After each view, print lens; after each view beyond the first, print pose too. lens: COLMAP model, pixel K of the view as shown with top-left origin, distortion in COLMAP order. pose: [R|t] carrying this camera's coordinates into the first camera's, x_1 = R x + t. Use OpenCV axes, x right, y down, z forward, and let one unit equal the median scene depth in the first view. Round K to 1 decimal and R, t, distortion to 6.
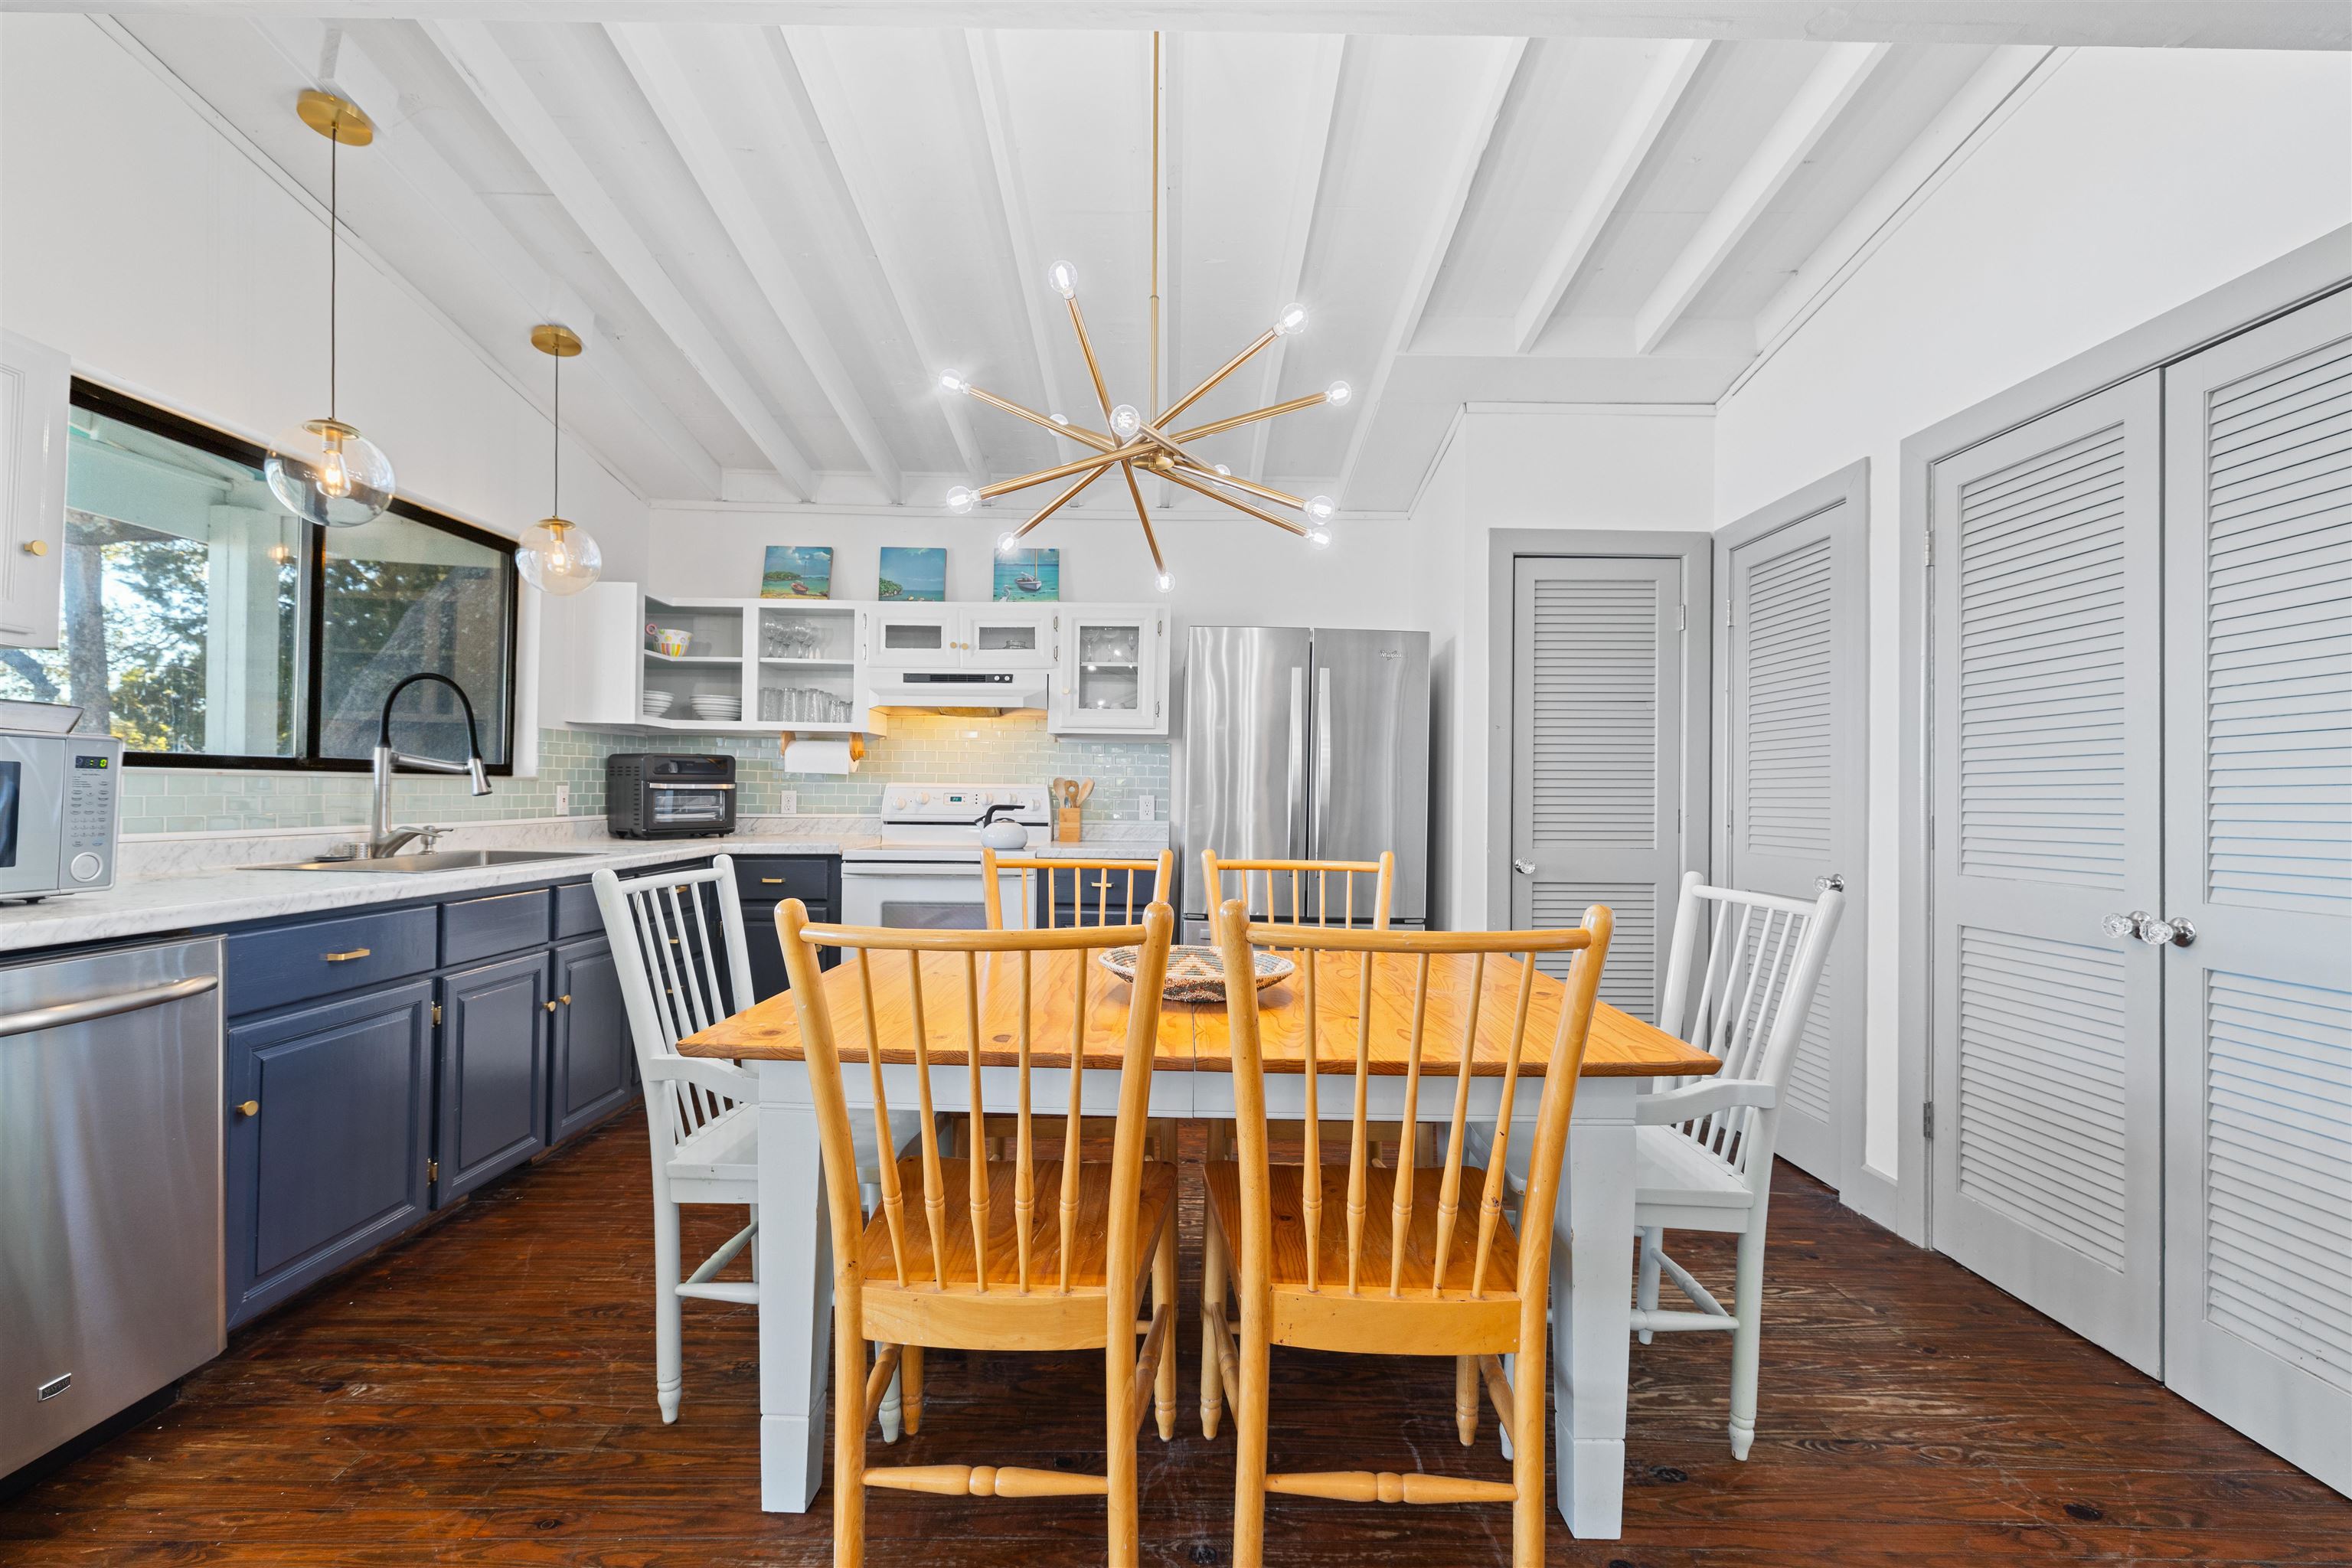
lens RADIAL K [[1019.2, 0, 1164.4], [0, 1019.2, 787.8], [0, 0, 1]] dist [-0.003731, 0.000180]
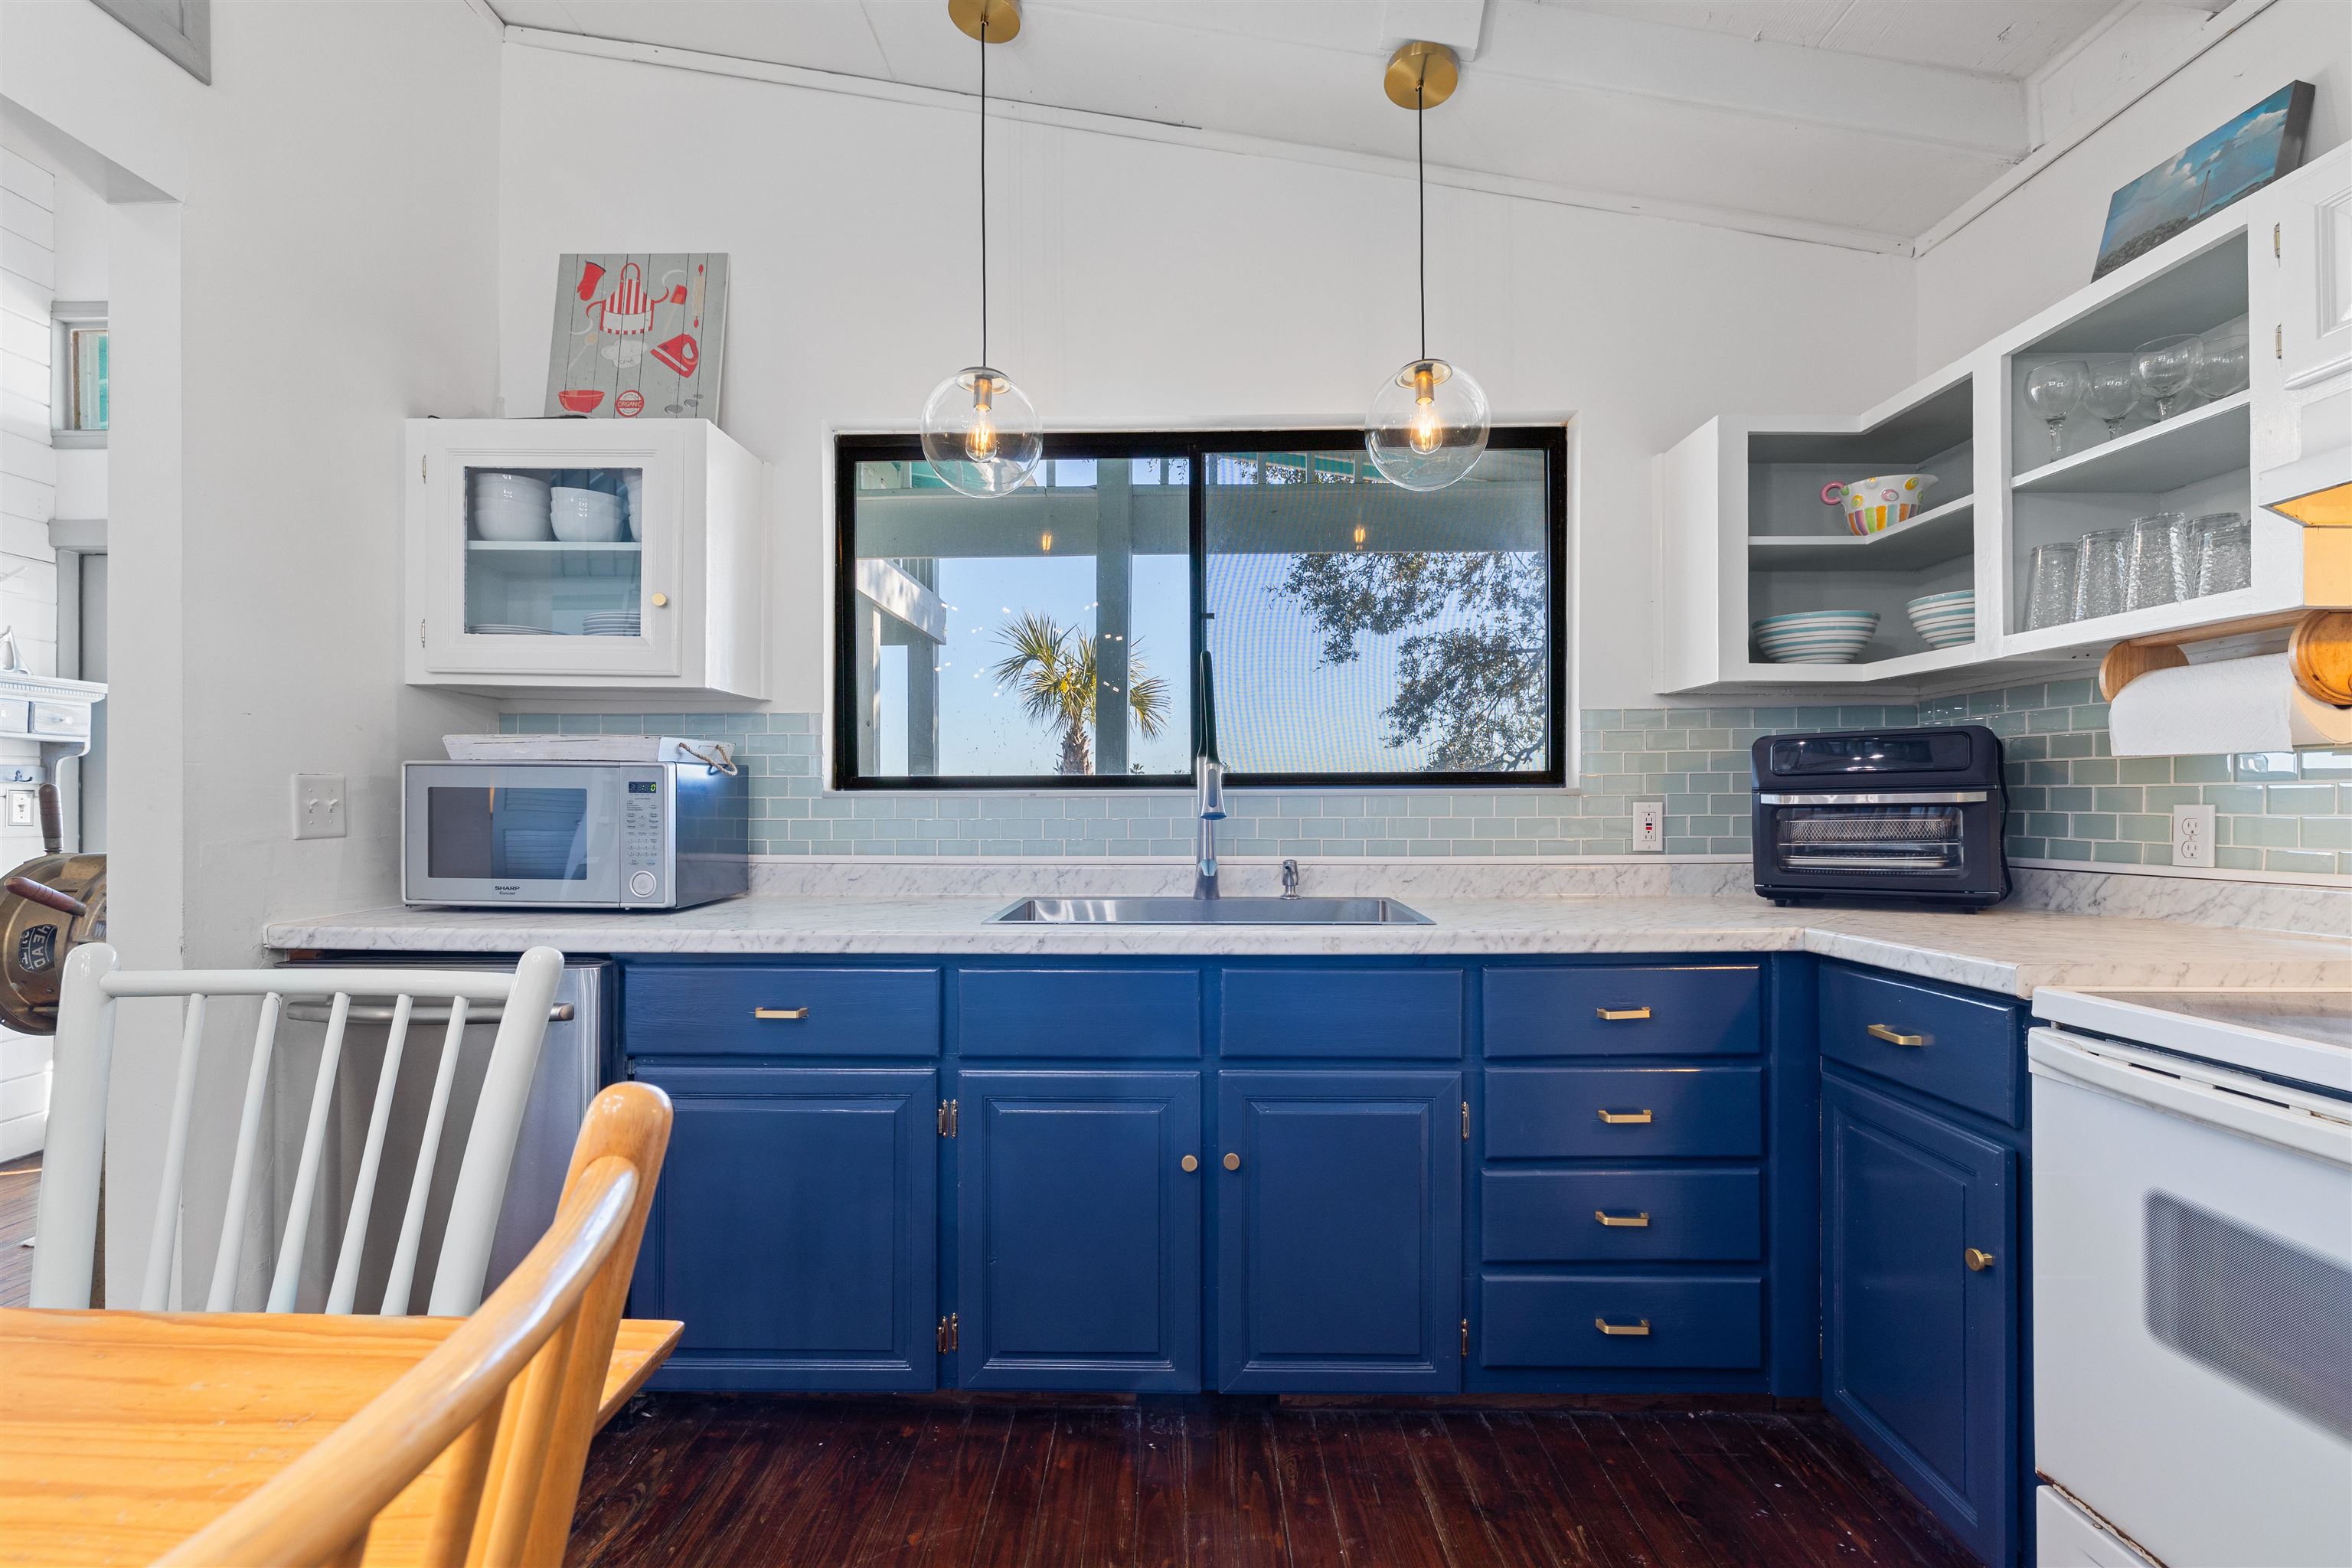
lens RADIAL K [[1033.2, 0, 1166.0], [0, 1033.2, 807.2], [0, 0, 1]] dist [-0.001069, -0.000081]
pose [[-0.008992, -0.011519, -0.999893, 0.014819], [0.006948, 0.999909, -0.011582, 0.005690], [0.999935, -0.007051, -0.008912, 0.708019]]
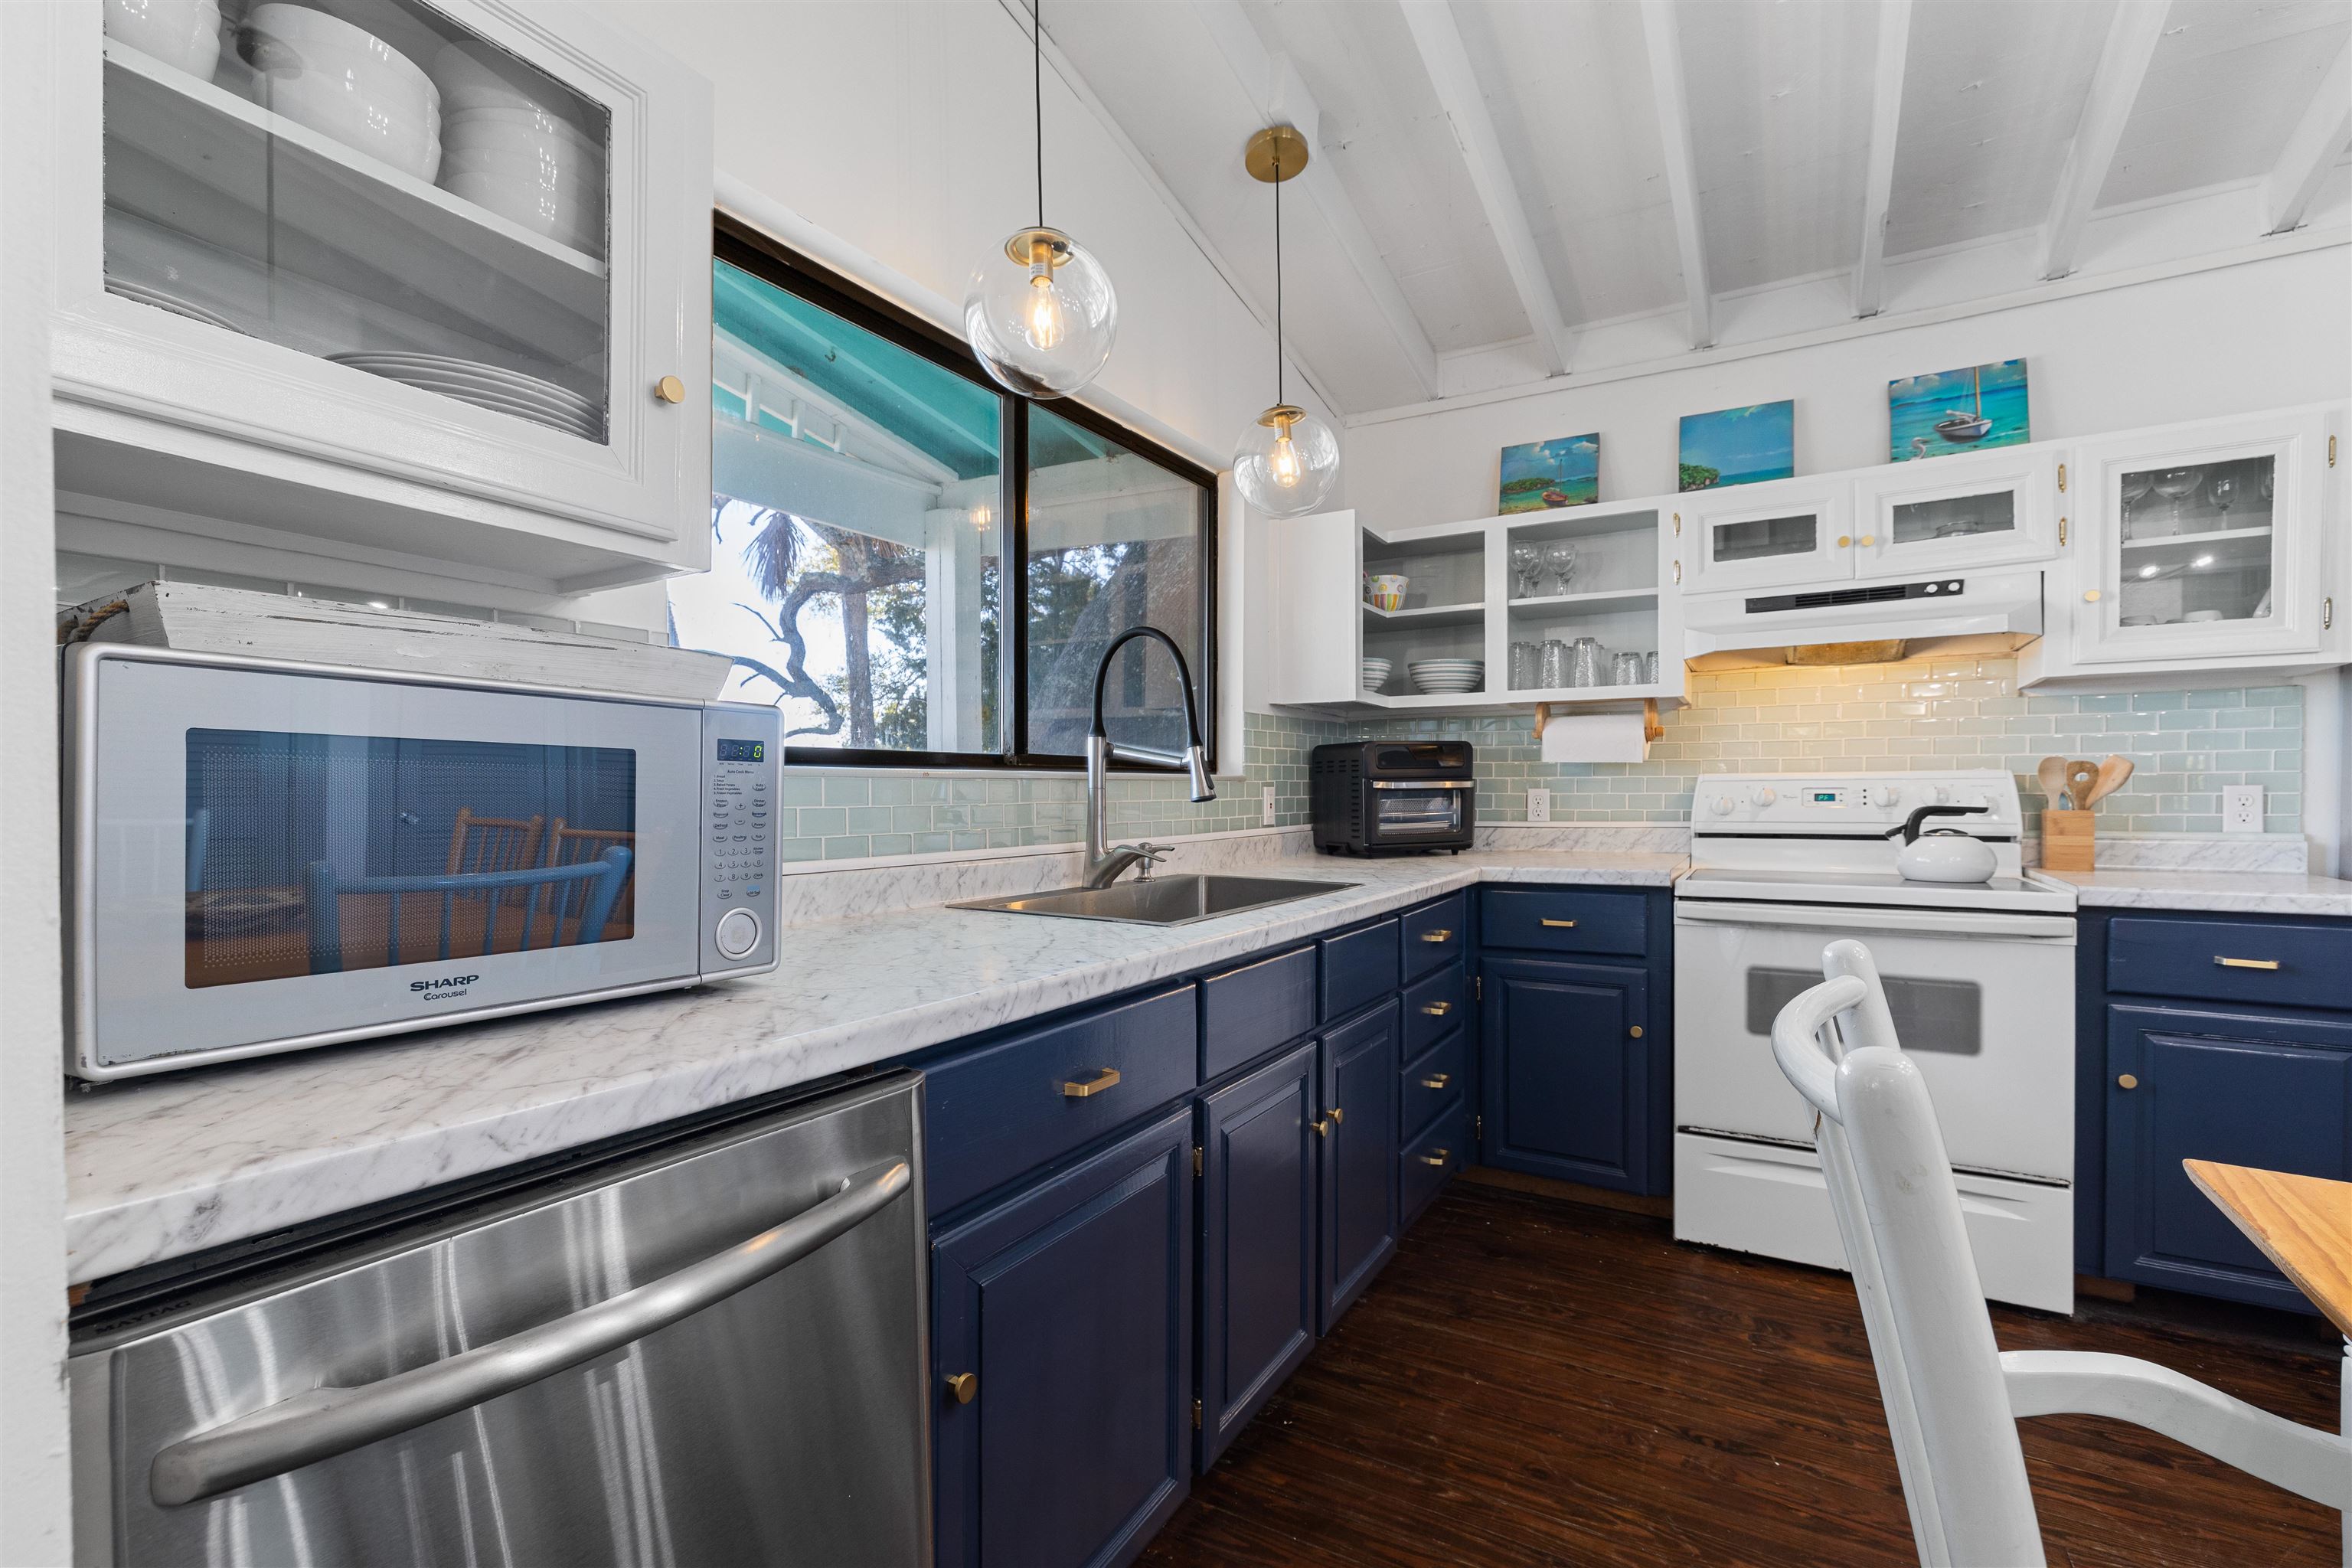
lens RADIAL K [[1033.2, 0, 1166.0], [0, 1033.2, 807.2], [0, 0, 1]] dist [-0.001069, -0.000081]
pose [[0.857940, -0.008983, -0.513672, -0.250587], [0.018218, 0.999750, 0.012945, 0.001568], [0.513427, -0.020464, 0.857889, 0.282198]]
